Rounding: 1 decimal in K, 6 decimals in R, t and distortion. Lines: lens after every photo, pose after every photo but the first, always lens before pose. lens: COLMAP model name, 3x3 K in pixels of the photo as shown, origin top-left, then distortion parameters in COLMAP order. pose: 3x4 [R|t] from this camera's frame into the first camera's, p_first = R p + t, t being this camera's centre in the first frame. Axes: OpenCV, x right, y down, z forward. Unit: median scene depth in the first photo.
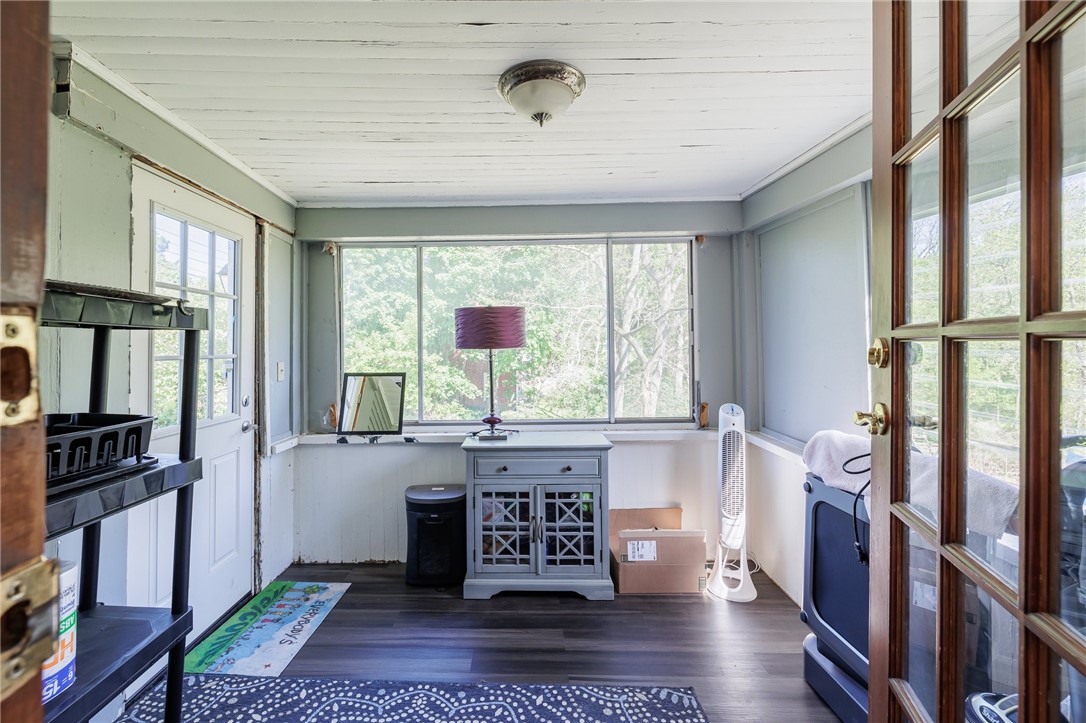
lens RADIAL K [[483.8, 0, 527.0], [0, 483.8, 335.0], [0, 0, 1]] dist [-0.003742, -0.000206]
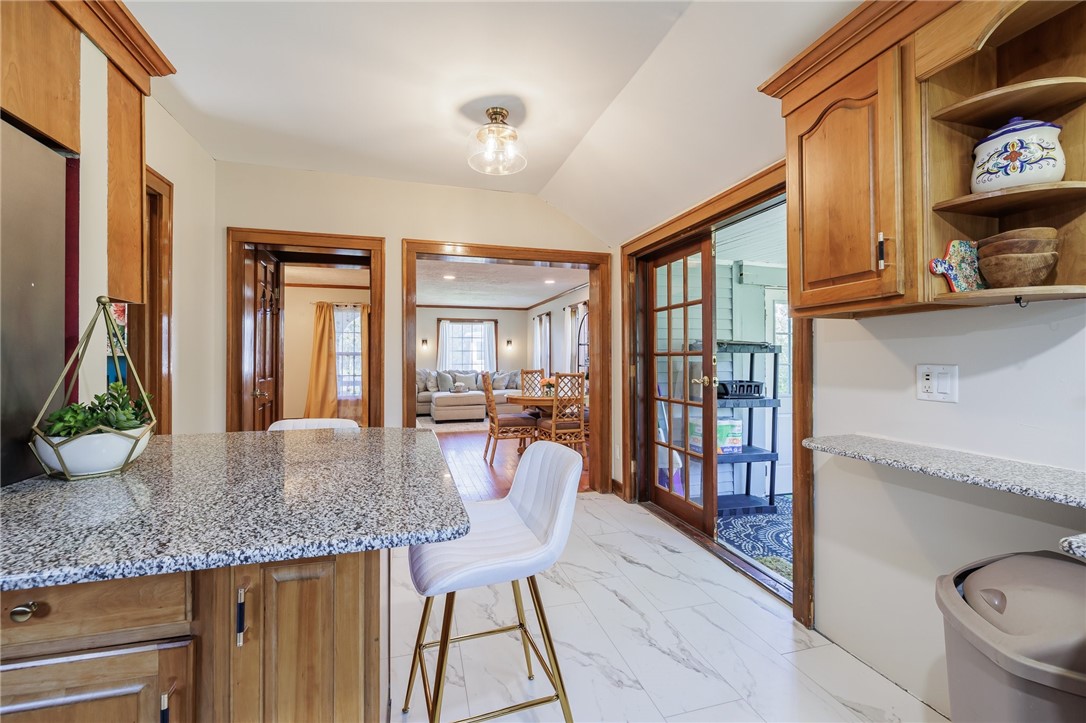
lens RADIAL K [[454.9, 0, 535.6], [0, 454.9, 355.7], [0, 0, 1]] dist [-0.000376, -0.000984]
pose [[0.280732, -0.007568, -0.959756, 1.164242], [0.016022, 0.999867, -0.003198, -0.007824], [0.959653, -0.014480, 0.280815, -0.869545]]
